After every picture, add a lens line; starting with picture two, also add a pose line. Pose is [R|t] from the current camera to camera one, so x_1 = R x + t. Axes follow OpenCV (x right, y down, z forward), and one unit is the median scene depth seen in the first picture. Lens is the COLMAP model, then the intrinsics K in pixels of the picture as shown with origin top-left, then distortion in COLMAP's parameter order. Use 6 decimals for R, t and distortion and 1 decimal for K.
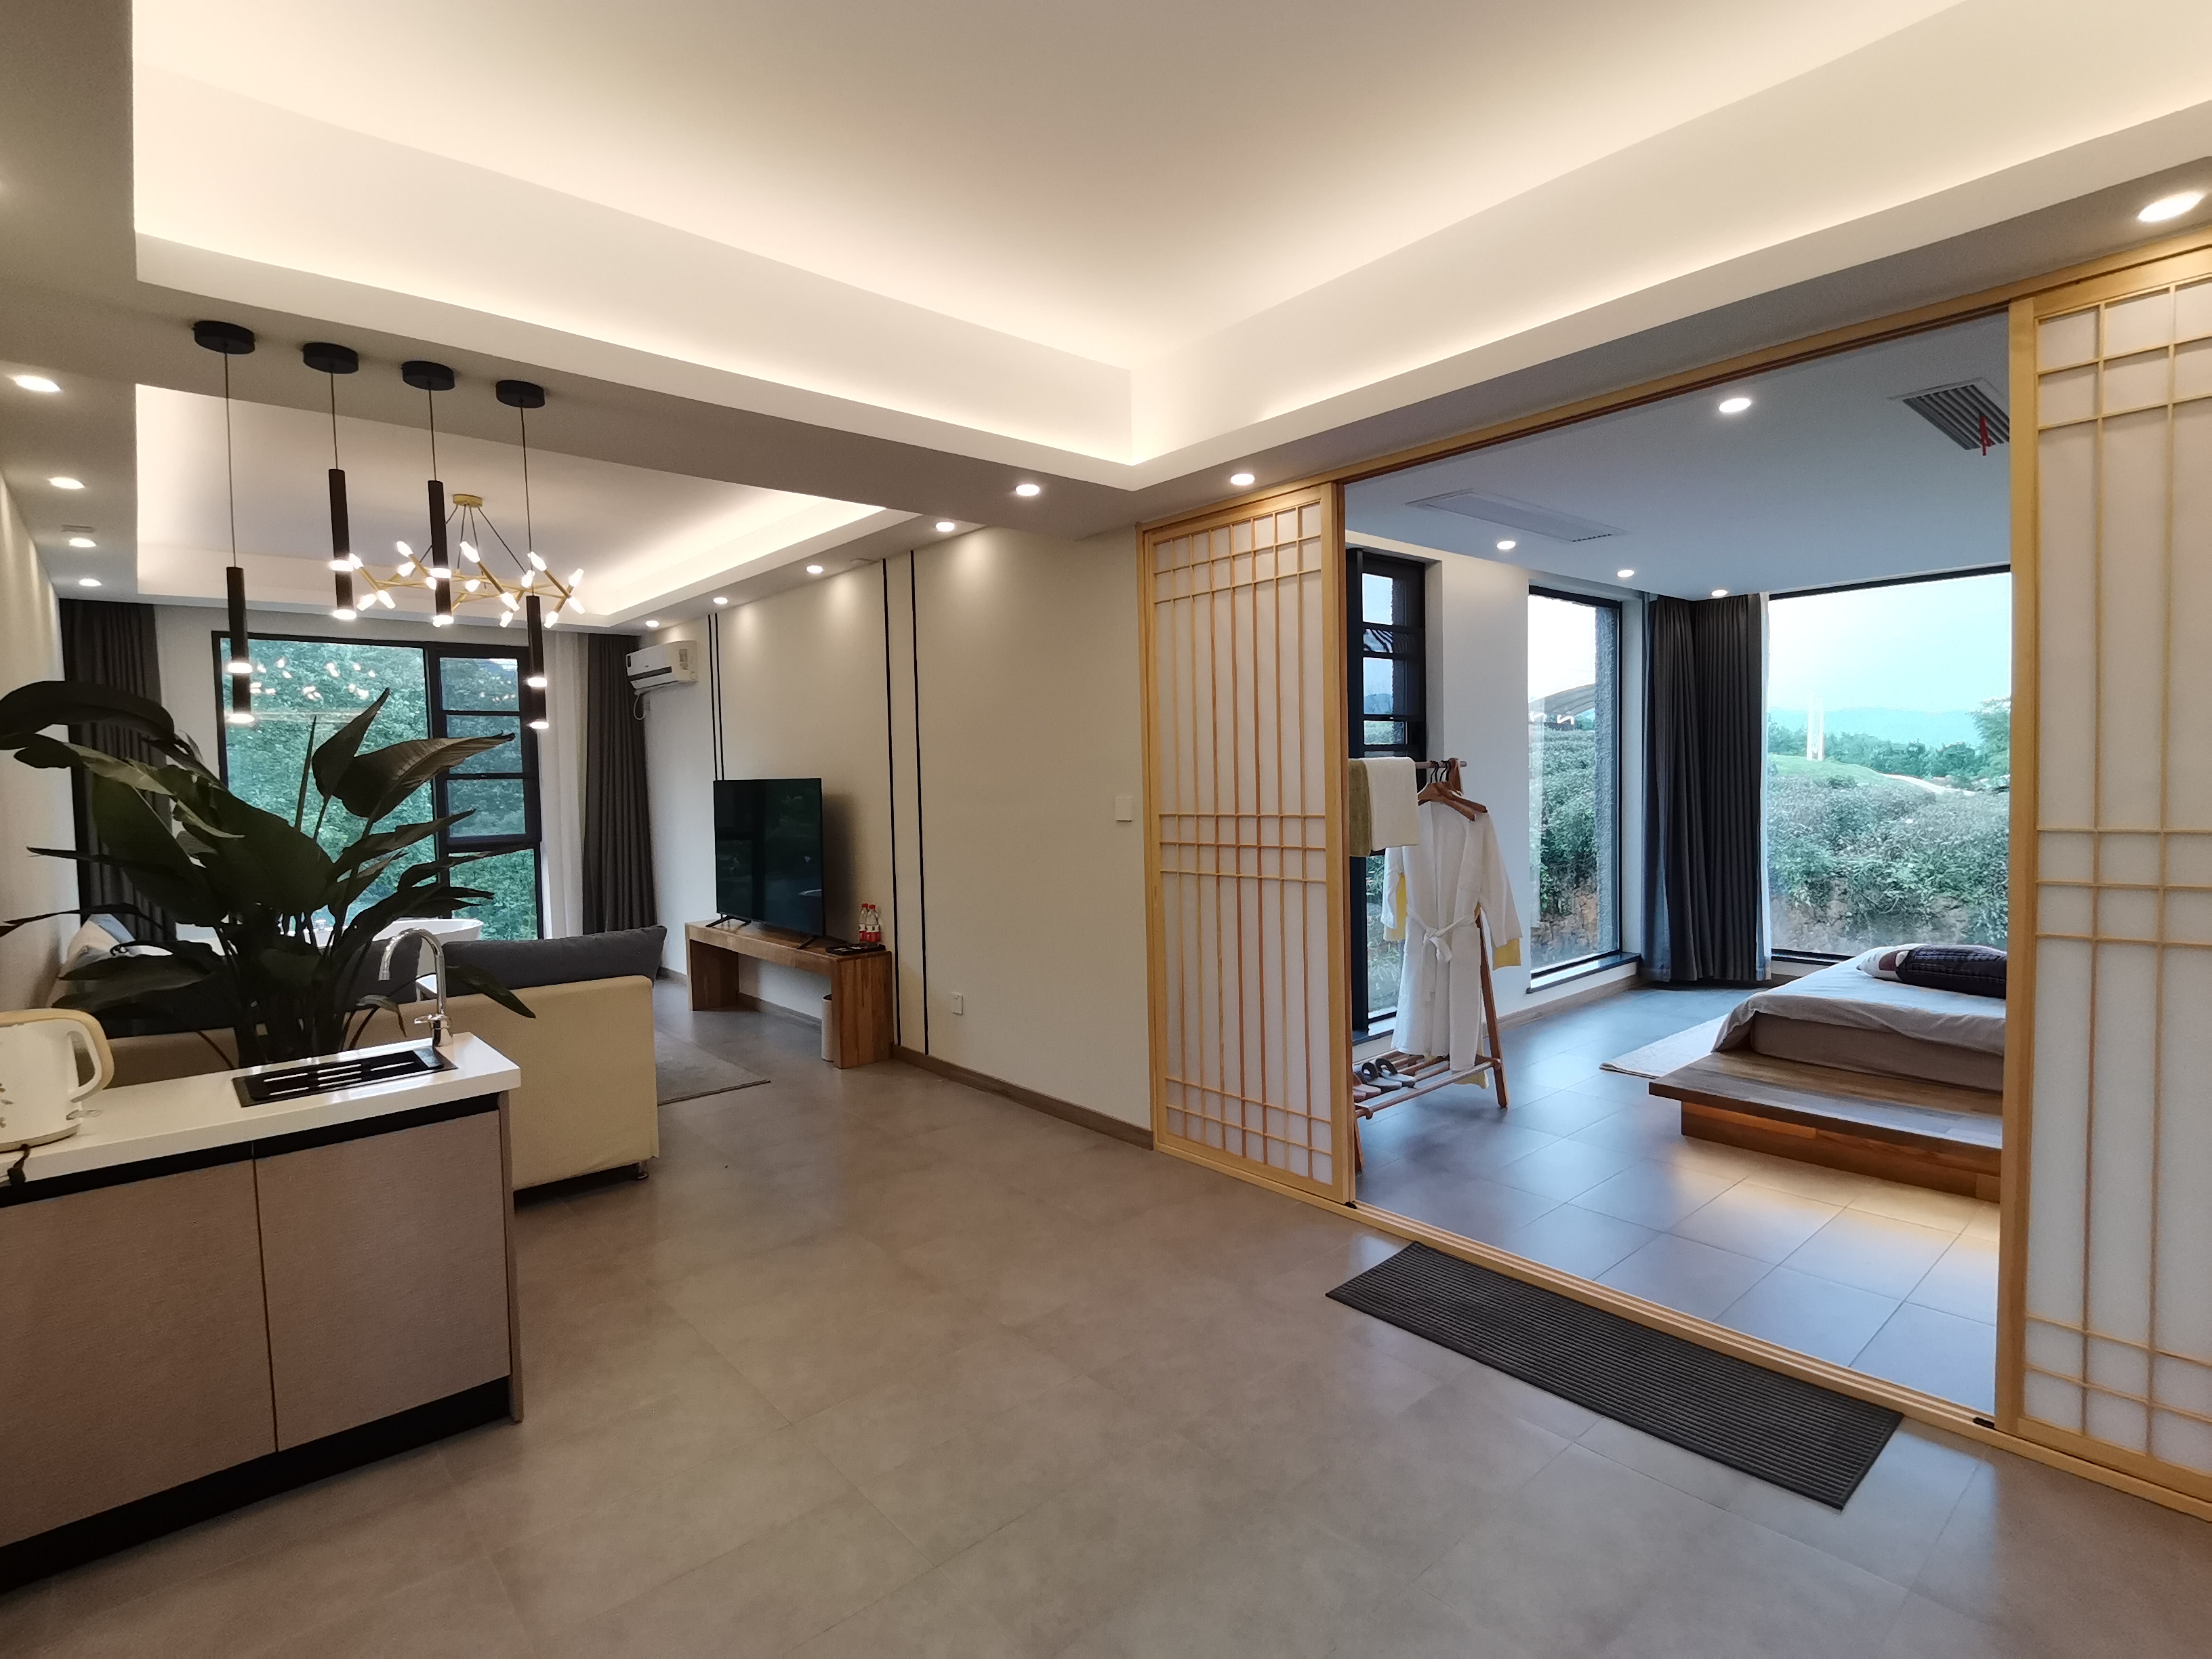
lens RADIAL K [[1080.9, 0, 1043.7], [0, 1080.9, 831.0], [0, 0, 1]] dist [-0.002404, -0.001115]
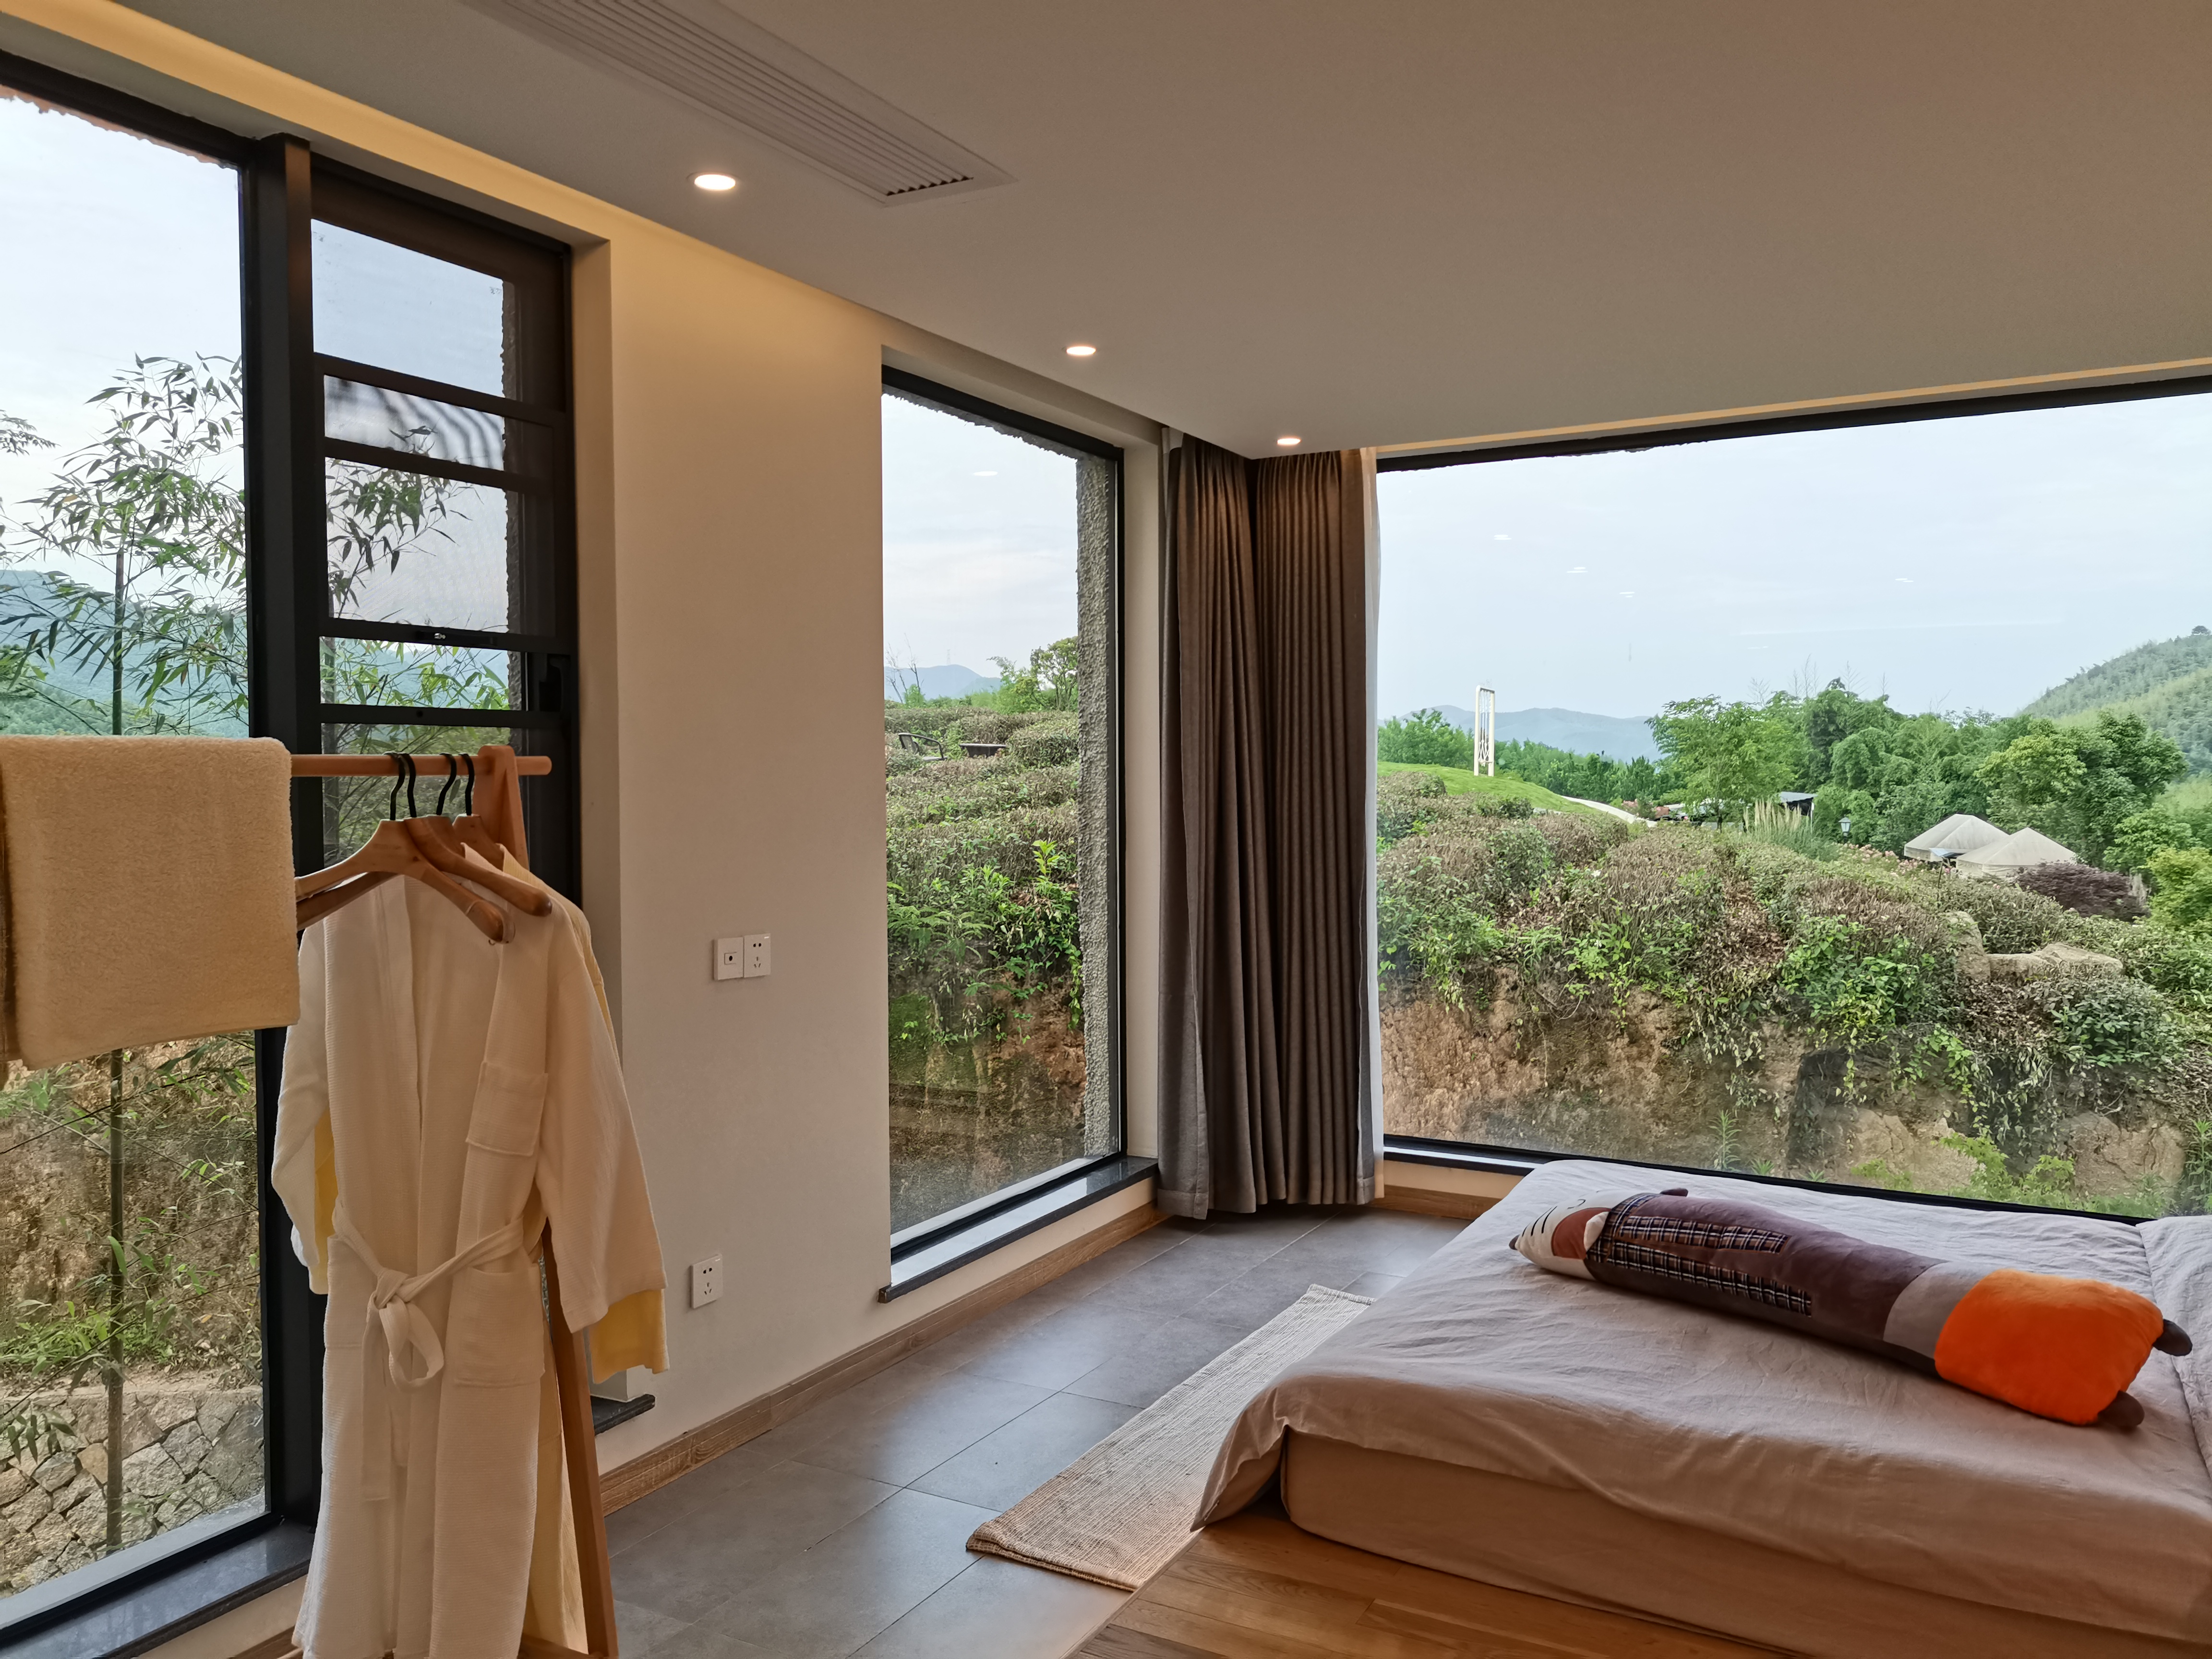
lens RADIAL K [[1667.6, 0, 1111.2], [0, 1667.6, 847.6], [0, 0, 1]] dist [0.034541, -0.021737]
pose [[0.922754, -0.003110, 0.385378, 0.240346], [0.009615, 0.999842, -0.014955, -0.017541], [-0.385270, 0.017505, 0.922638, 0.303553]]
